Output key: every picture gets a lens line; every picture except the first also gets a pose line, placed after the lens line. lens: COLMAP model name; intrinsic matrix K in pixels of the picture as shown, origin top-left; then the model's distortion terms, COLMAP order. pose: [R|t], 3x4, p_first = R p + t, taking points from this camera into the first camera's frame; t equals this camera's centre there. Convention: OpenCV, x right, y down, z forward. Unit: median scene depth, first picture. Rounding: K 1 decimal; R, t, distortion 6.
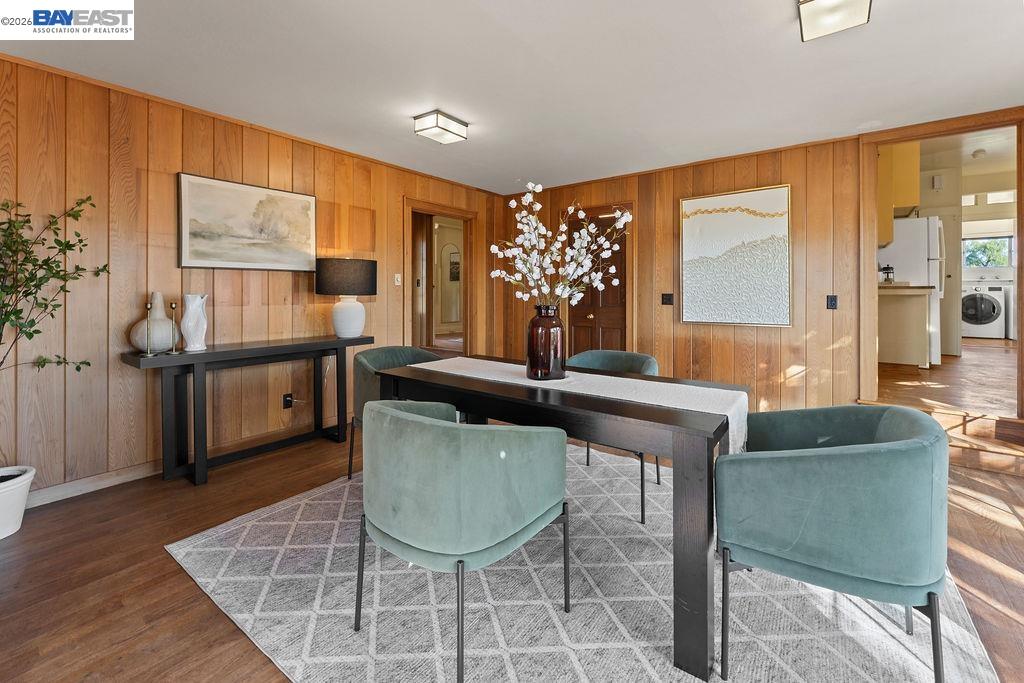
lens RADIAL K [[427.7, 0, 495.6], [0, 427.7, 296.1], [0, 0, 1]] dist [-0.011066, -0.000136]
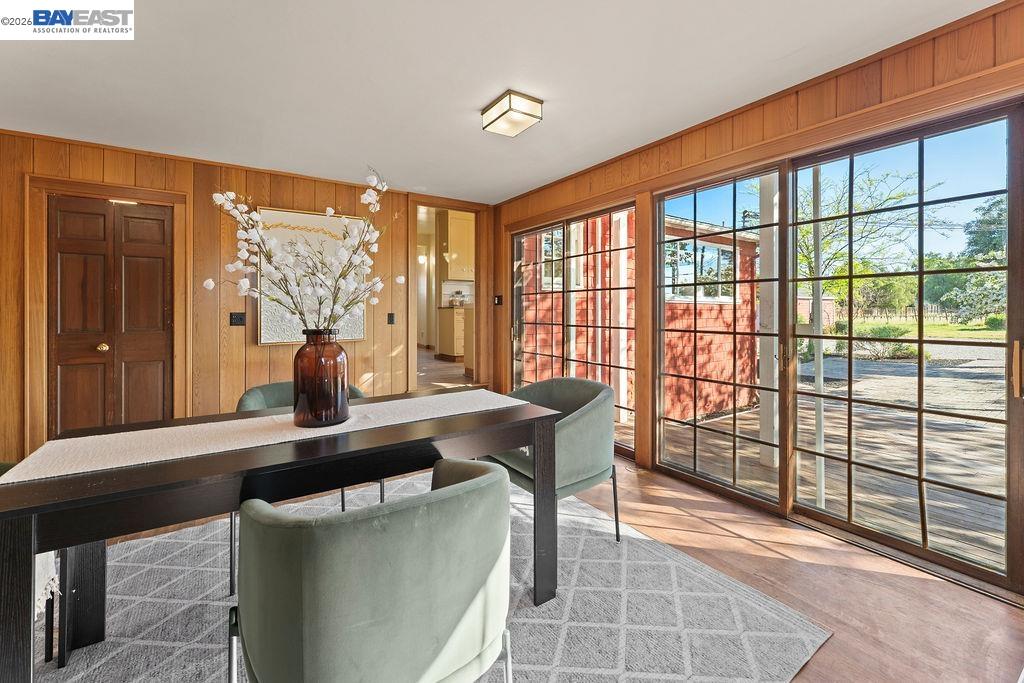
lens RADIAL K [[427.7, 0, 529.4], [0, 427.7, 307.9], [0, 0, 1]] dist [-0.011066, -0.000136]
pose [[0.304011, 0.004392, 0.952659, -0.266071], [0.011455, 0.999900, -0.008266, -0.002035], [-0.952600, 0.013426, 0.303930, 0.208090]]
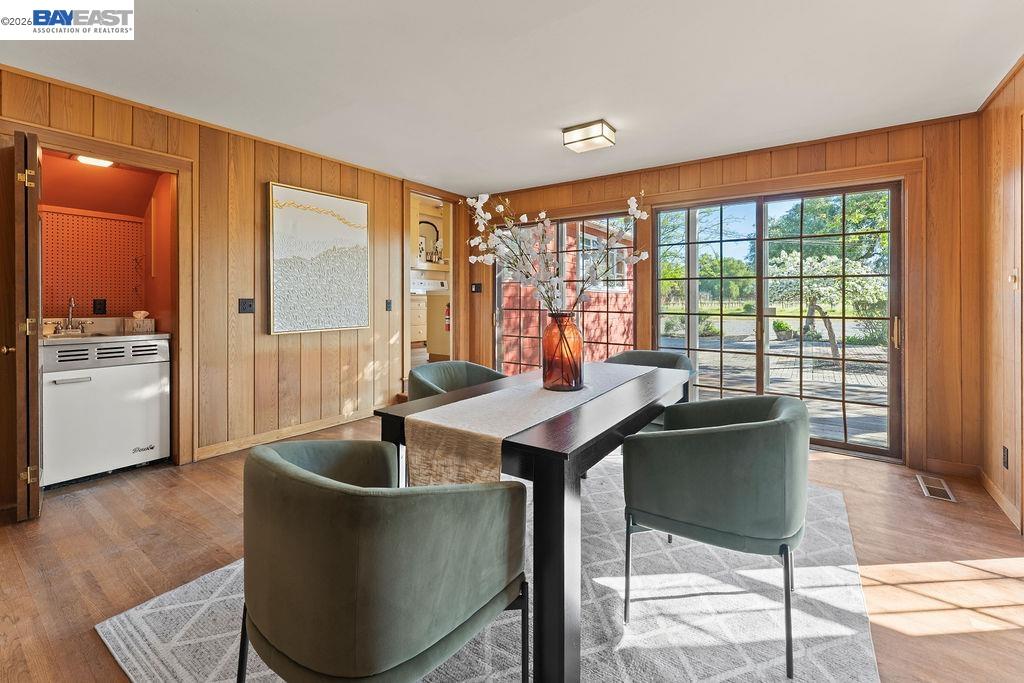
lens RADIAL K [[427.7, 0, 530.0], [0, 427.7, 293.2], [0, 0, 1]] dist [-0.011066, -0.000136]
pose [[-0.067887, 0.010335, 0.997639, -0.449036], [0.006909, 0.999927, -0.009888, -0.005670], [-0.997669, 0.006222, -0.067954, 0.620680]]
